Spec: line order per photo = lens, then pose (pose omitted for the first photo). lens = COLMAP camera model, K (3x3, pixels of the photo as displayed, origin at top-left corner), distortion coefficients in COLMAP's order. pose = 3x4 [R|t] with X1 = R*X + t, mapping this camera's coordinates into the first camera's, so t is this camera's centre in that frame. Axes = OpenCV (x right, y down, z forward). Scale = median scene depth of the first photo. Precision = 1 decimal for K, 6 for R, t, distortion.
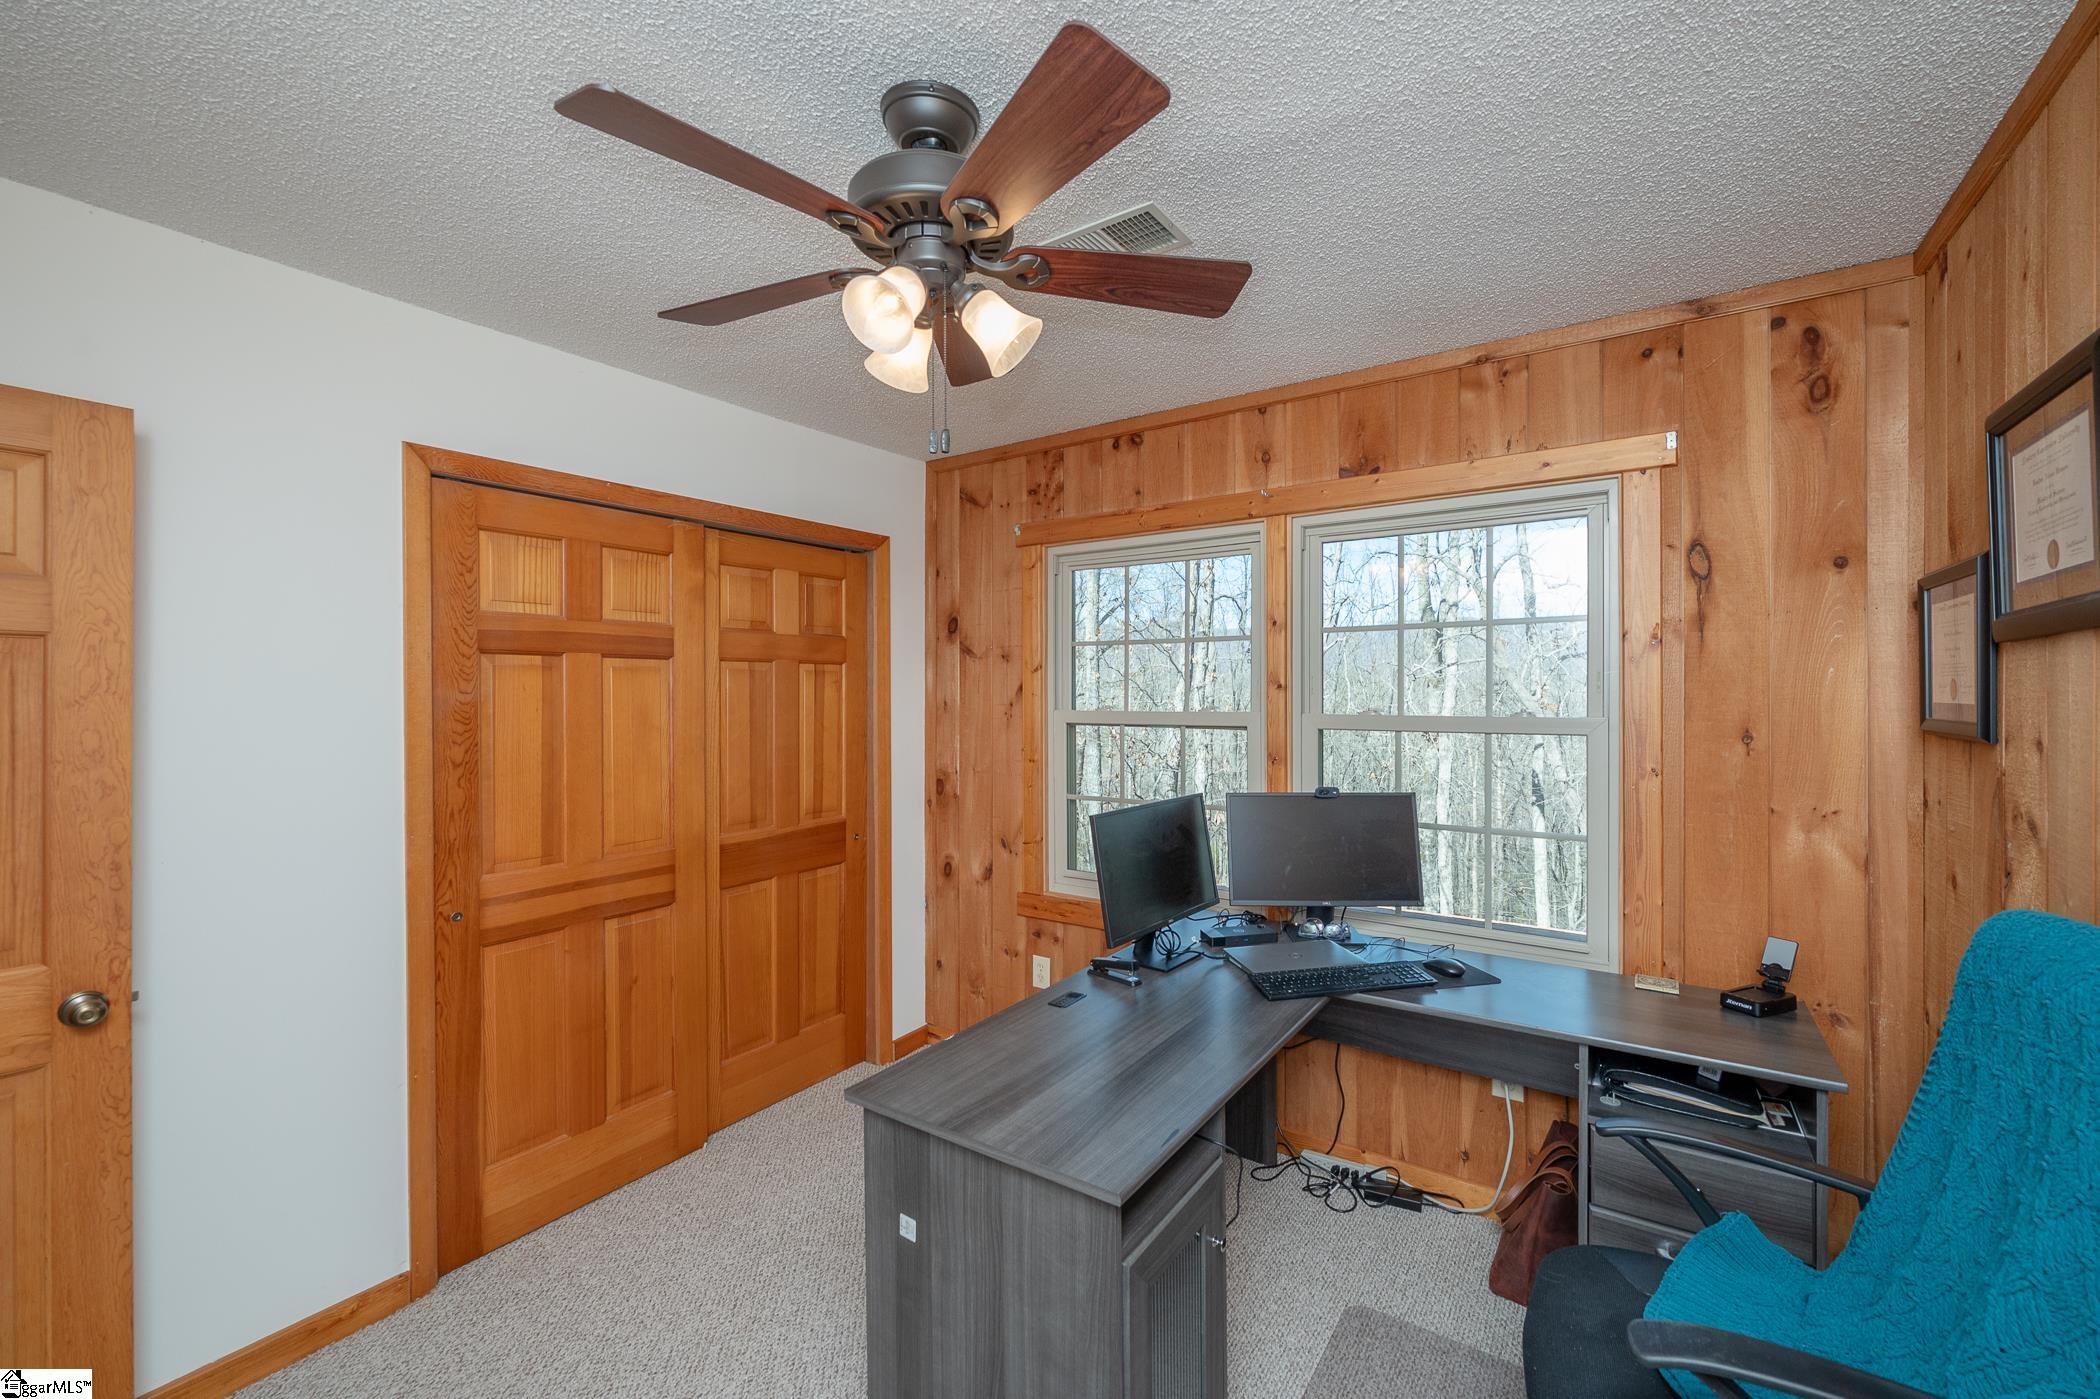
lens RADIAL K [[831.6, 0, 1052.7], [0, 831.6, 702.3], [0, 0, 1]] dist [0.000334, 0.001372]
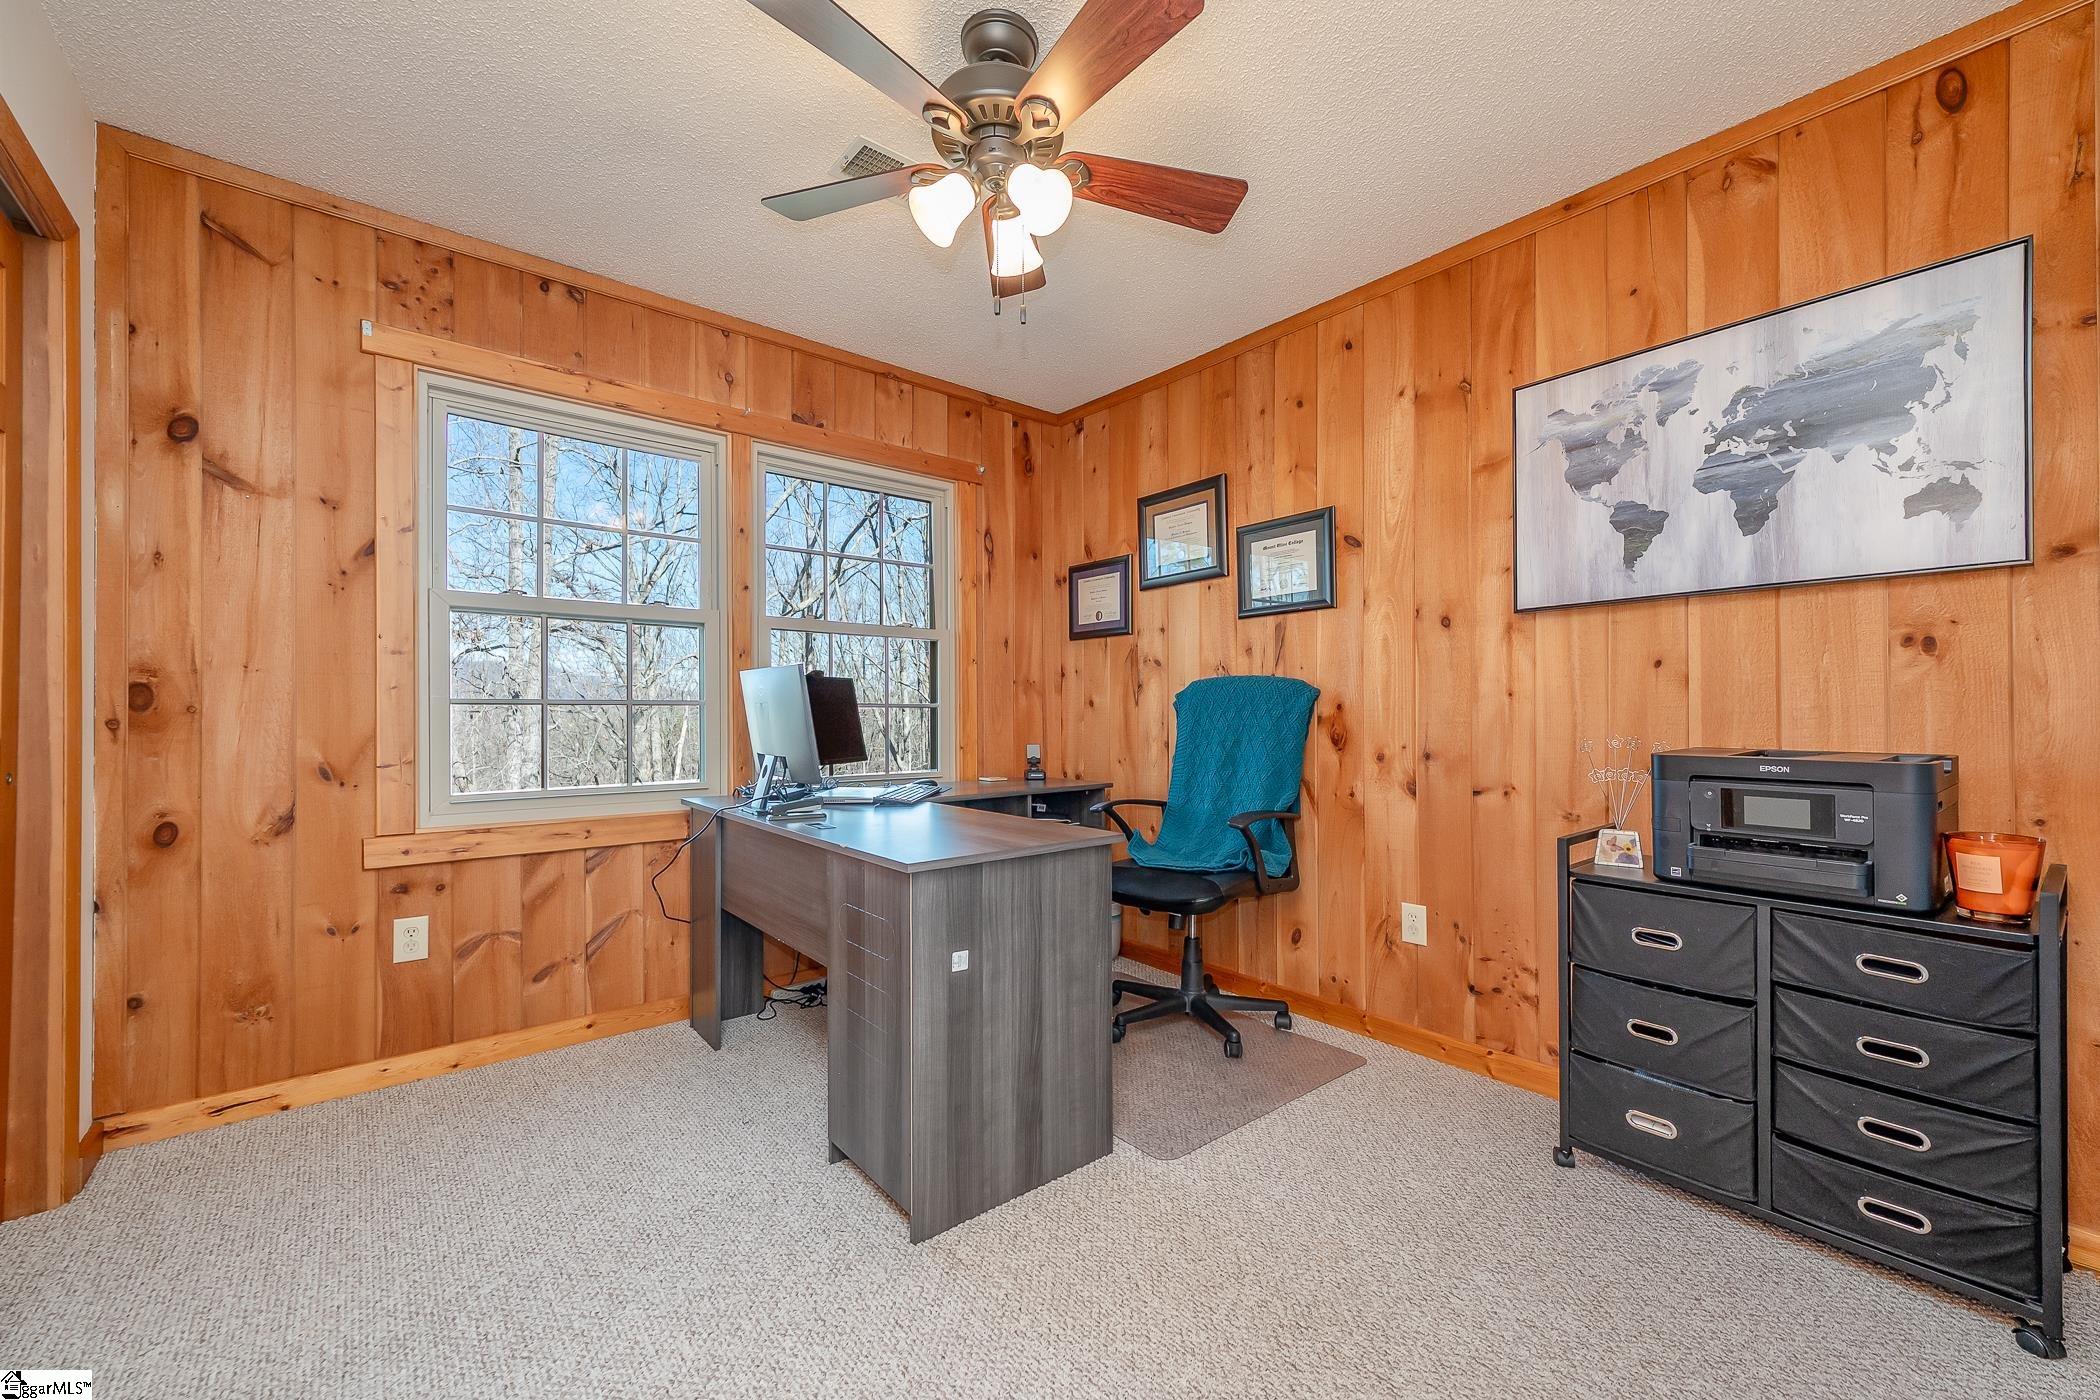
lens RADIAL K [[831.6, 0, 1050.5], [0, 831.6, 705.0], [0, 0, 1]] dist [0.000334, 0.001372]
pose [[0.276865, 0.012946, 0.960822, -0.780529], [0.005972, 0.999867, -0.015193, 0.180537], [-0.960890, 0.009944, 0.276750, 0.342791]]
